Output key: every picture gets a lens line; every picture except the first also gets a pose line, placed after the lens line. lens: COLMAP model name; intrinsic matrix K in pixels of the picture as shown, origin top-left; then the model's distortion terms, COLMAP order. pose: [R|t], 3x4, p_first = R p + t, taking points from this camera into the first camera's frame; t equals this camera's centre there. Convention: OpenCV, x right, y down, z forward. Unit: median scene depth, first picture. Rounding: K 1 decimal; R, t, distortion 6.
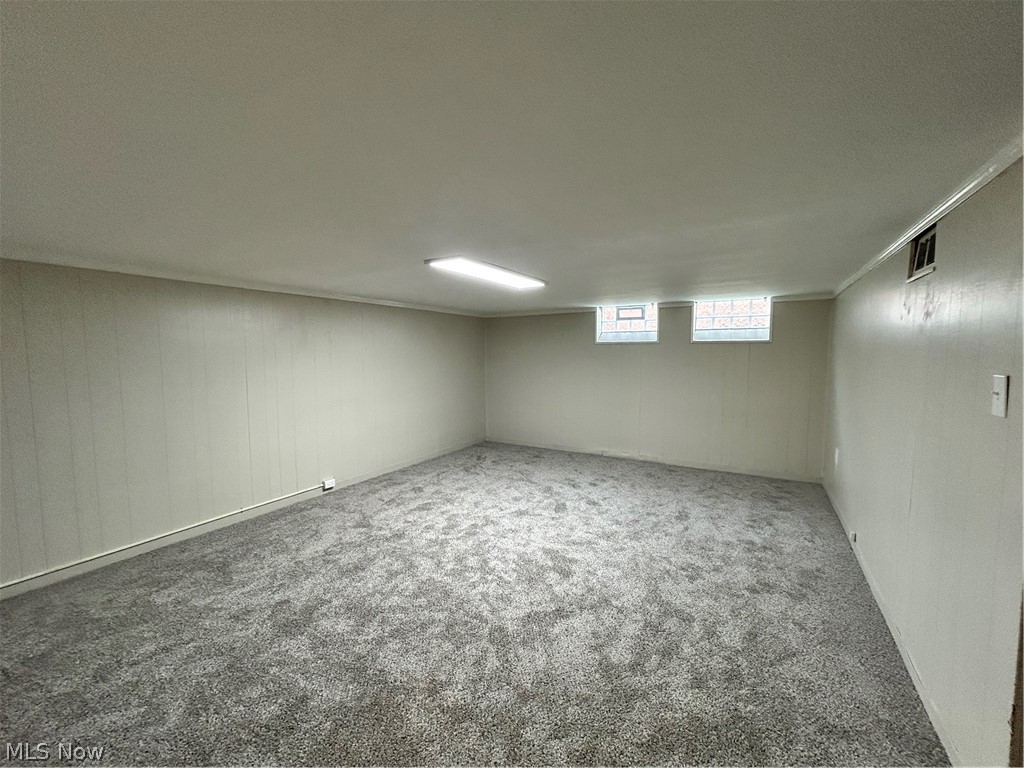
lens RADIAL K [[416.5, 0, 509.9], [0, 416.5, 383.9], [0, 0, 1]] dist [-0.002461, 0.002183]
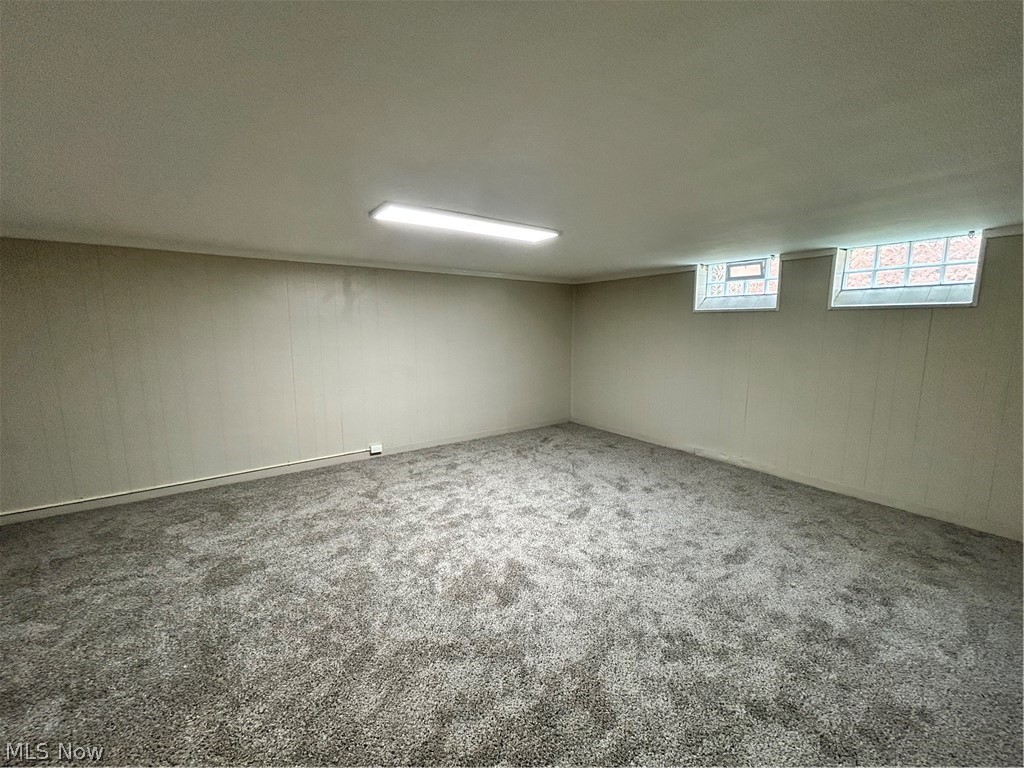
lens RADIAL K [[416.5, 0, 517.0], [0, 416.5, 378.9], [0, 0, 1]] dist [-0.002461, 0.002183]
pose [[0.919110, 0.055195, -0.390117, 0.323142], [-0.036145, 0.997776, 0.056011, -0.005159], [0.392341, -0.037380, 0.919060, 0.220097]]
